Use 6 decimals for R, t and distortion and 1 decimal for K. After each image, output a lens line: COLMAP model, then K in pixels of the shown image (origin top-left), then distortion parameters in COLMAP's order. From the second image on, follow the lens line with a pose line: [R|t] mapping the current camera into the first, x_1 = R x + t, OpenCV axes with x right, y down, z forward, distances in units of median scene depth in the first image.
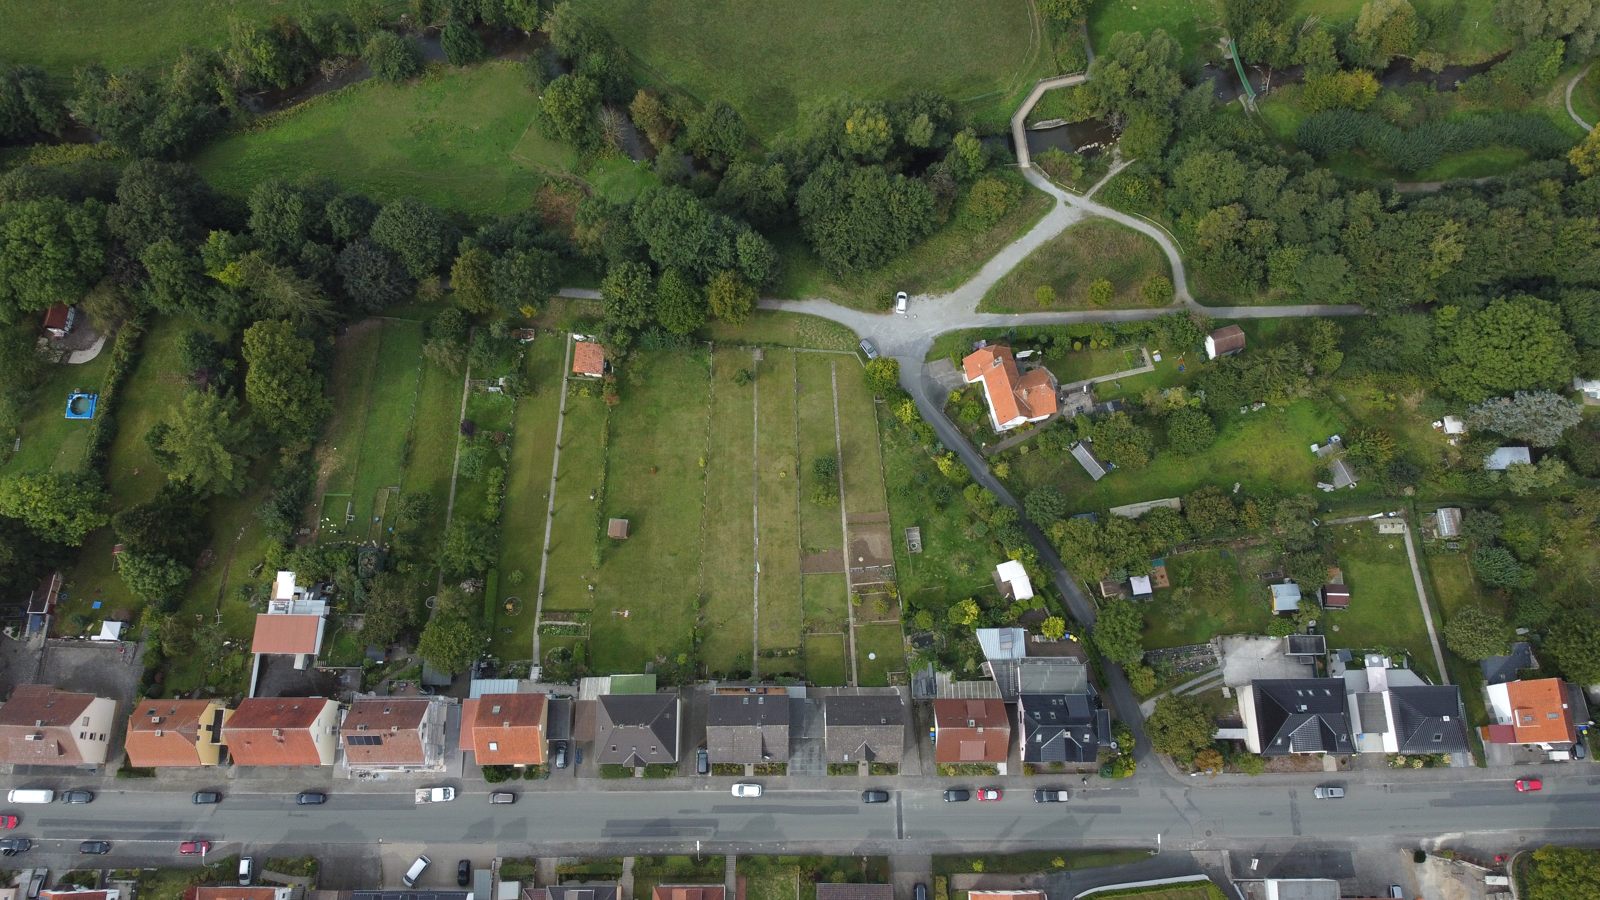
lens RADIAL K [[1212.6, 0, 801.7], [0, 1212.6, 447.6], [0, 0, 1]] dist [-0.001641, -0.005116]
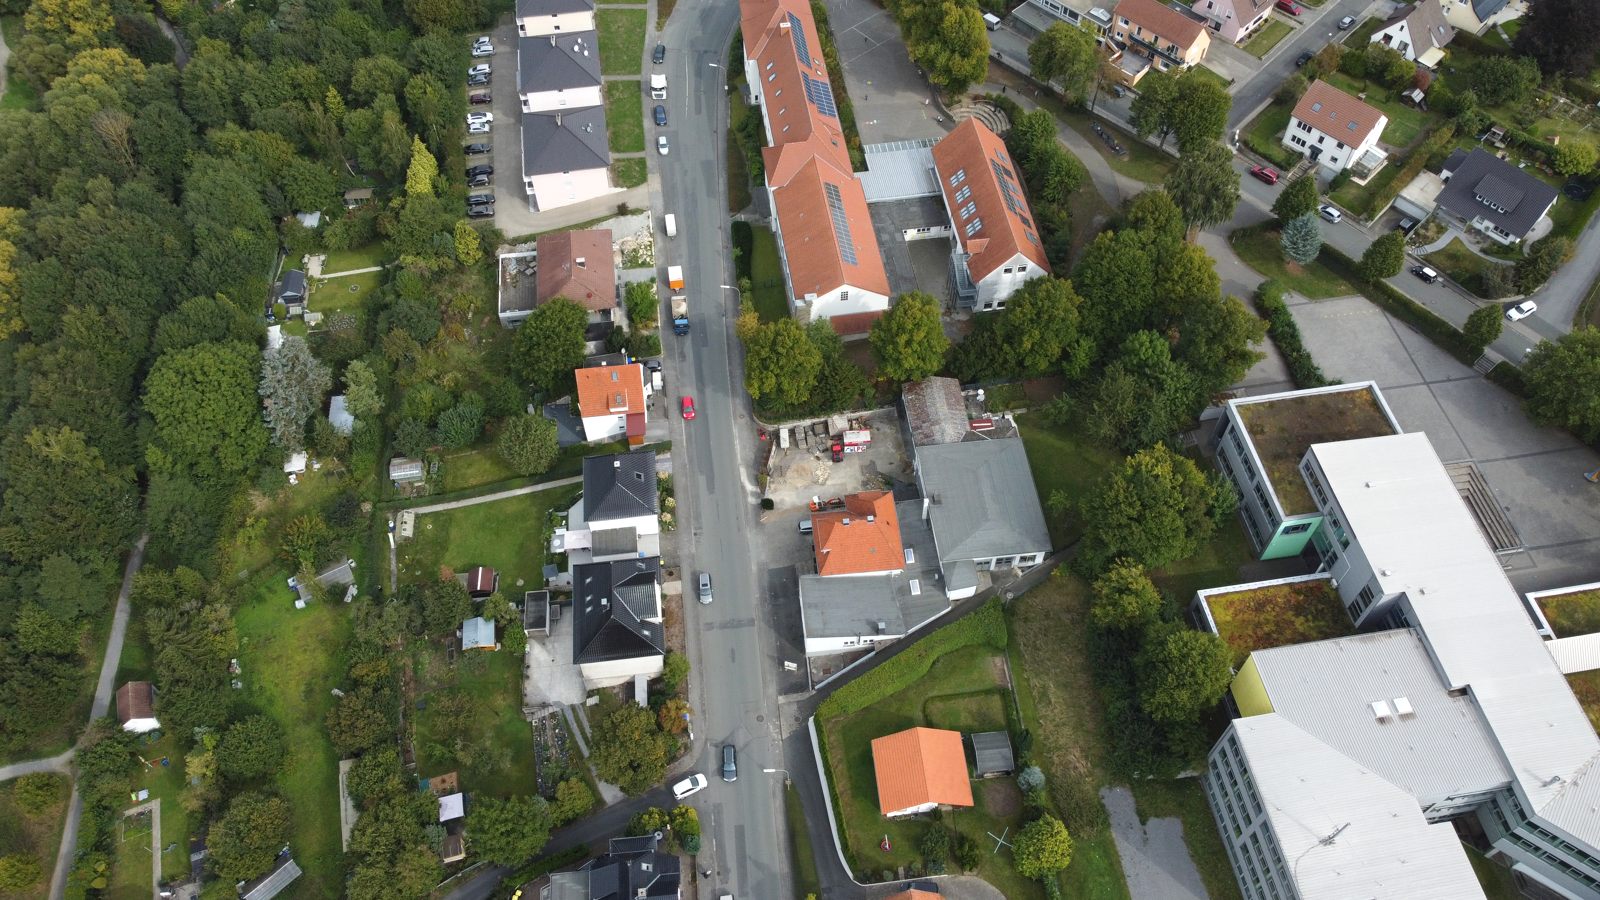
lens RADIAL K [[1212.6, 0, 791.9], [0, 1212.6, 446.0], [0, 0, 1]] dist [-0.001641, -0.005116]
pose [[-0.090798, -0.808037, 0.582092, 0.004251], [0.957485, 0.089880, 0.274123, 0.090444], [-0.273820, 0.582235, 0.765523, 0.239930]]
